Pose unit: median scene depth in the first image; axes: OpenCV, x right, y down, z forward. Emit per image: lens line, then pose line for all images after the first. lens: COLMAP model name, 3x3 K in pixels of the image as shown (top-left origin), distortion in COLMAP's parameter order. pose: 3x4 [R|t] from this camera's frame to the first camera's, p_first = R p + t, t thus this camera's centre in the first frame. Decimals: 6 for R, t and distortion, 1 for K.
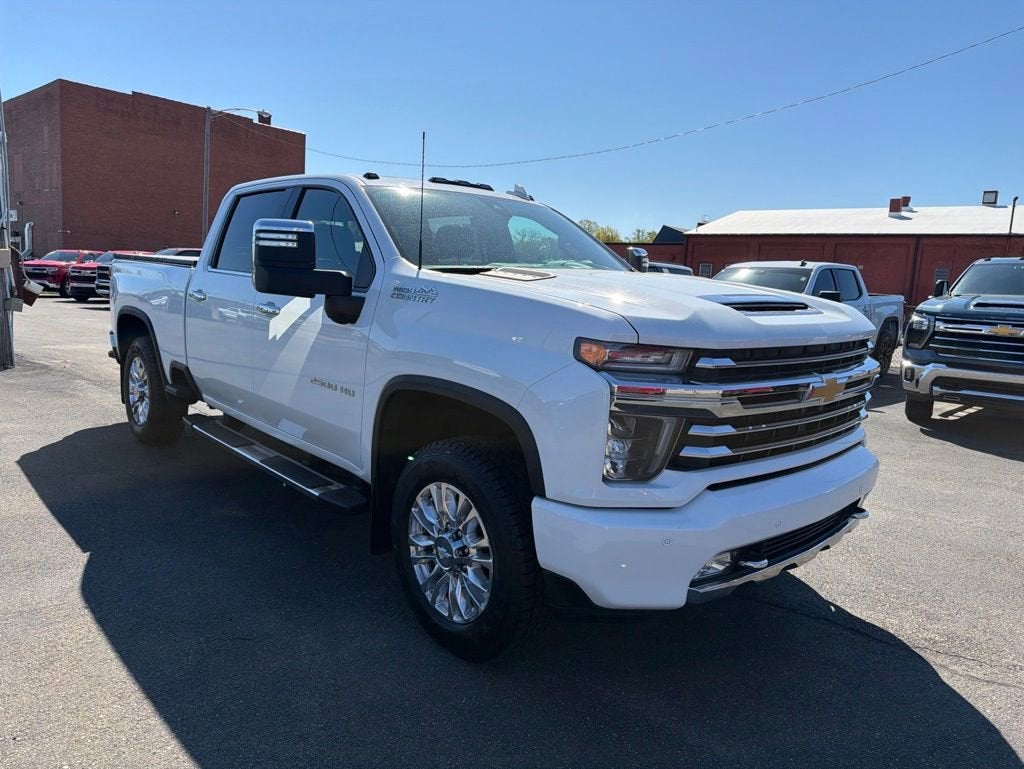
lens RADIAL K [[717.3, 0, 510.0], [0, 717.3, 389.3], [0, 0, 1]] dist [0.054678, -0.071546]
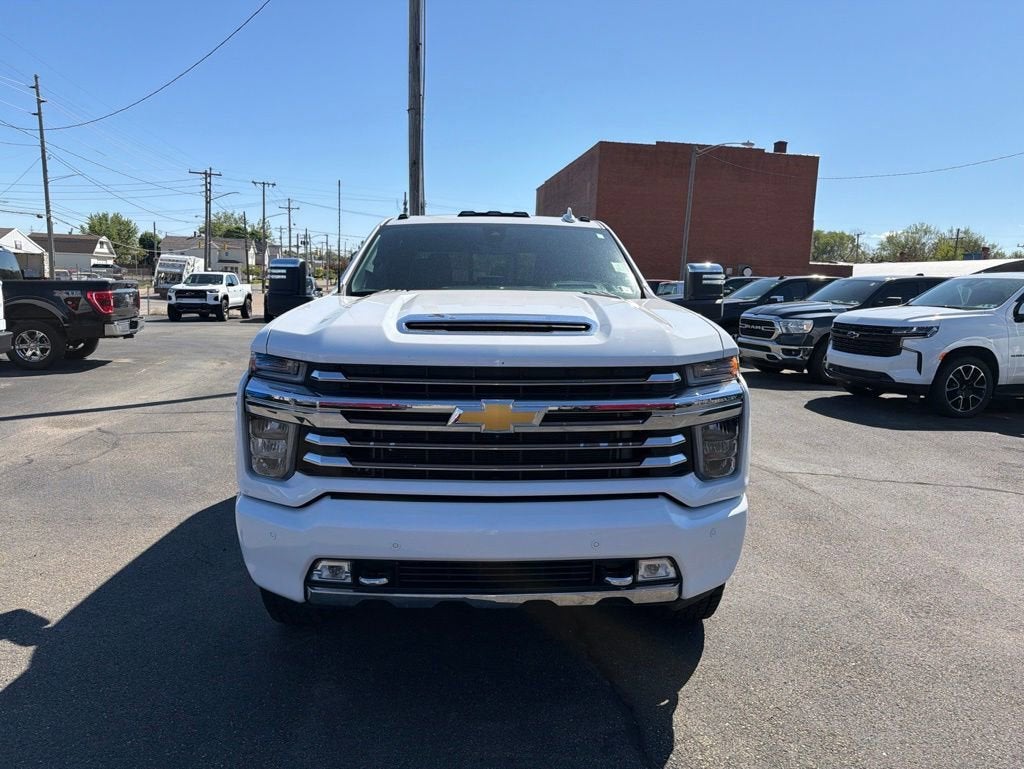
lens RADIAL K [[717.3, 0, 513.9], [0, 717.3, 384.9], [0, 0, 1]] dist [0.054678, -0.071546]
pose [[0.761694, 0.060661, -0.645091, 0.906414], [-0.087916, 0.996076, -0.010142, -0.028746], [0.641944, 0.064439, 0.764039, 0.285549]]
